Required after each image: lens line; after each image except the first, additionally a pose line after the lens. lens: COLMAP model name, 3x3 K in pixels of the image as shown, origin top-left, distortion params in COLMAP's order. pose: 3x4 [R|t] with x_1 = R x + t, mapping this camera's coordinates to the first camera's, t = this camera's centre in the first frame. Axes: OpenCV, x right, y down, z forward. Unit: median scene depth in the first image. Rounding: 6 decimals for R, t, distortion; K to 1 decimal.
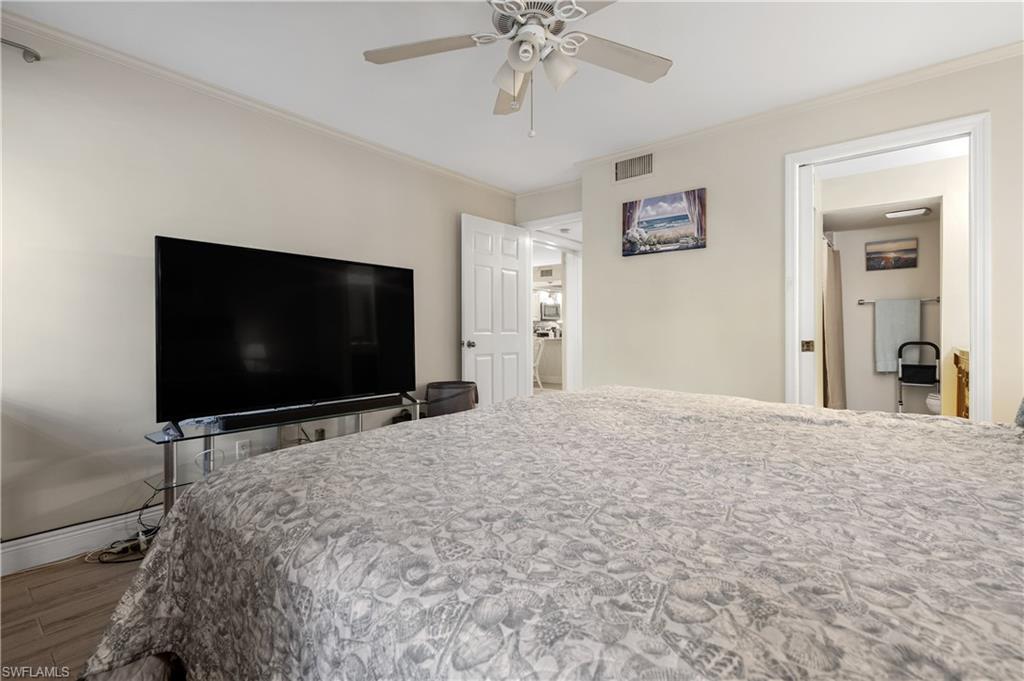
lens RADIAL K [[463.3, 0, 510.4], [0, 463.3, 336.7], [0, 0, 1]] dist [0.002489, 0.000833]
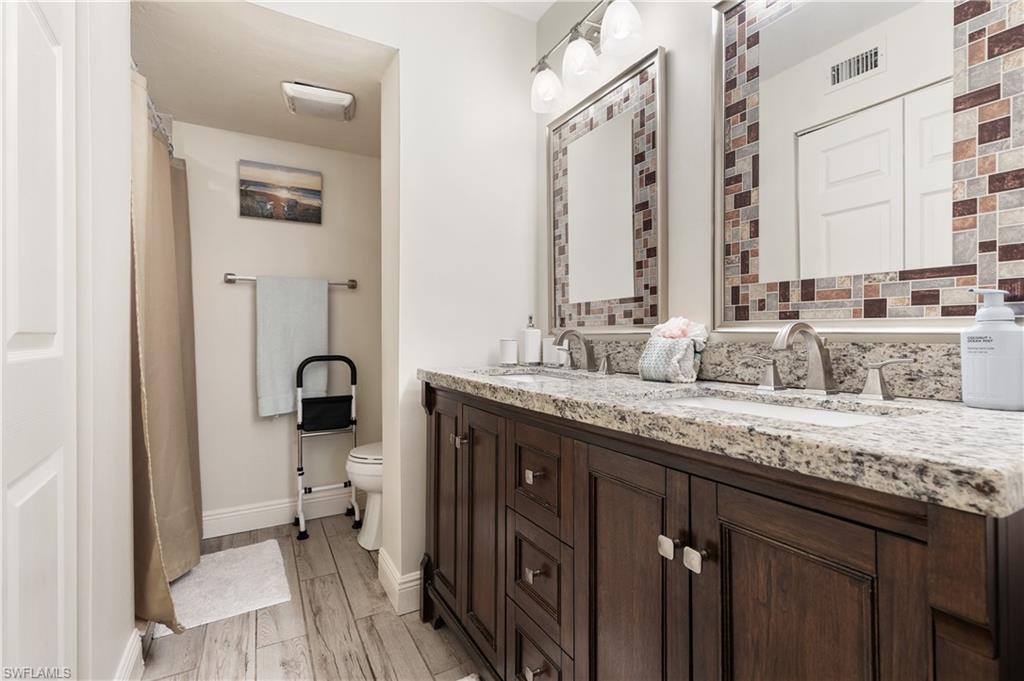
lens RADIAL K [[463.3, 0, 510.4], [0, 463.3, 336.7], [0, 0, 1]] dist [0.002489, 0.000833]
pose [[0.351810, 0.004989, 0.936058, 0.424124], [0.008500, 0.999928, -0.008524, -0.005292], [-0.936033, 0.010955, 0.351742, 0.582685]]
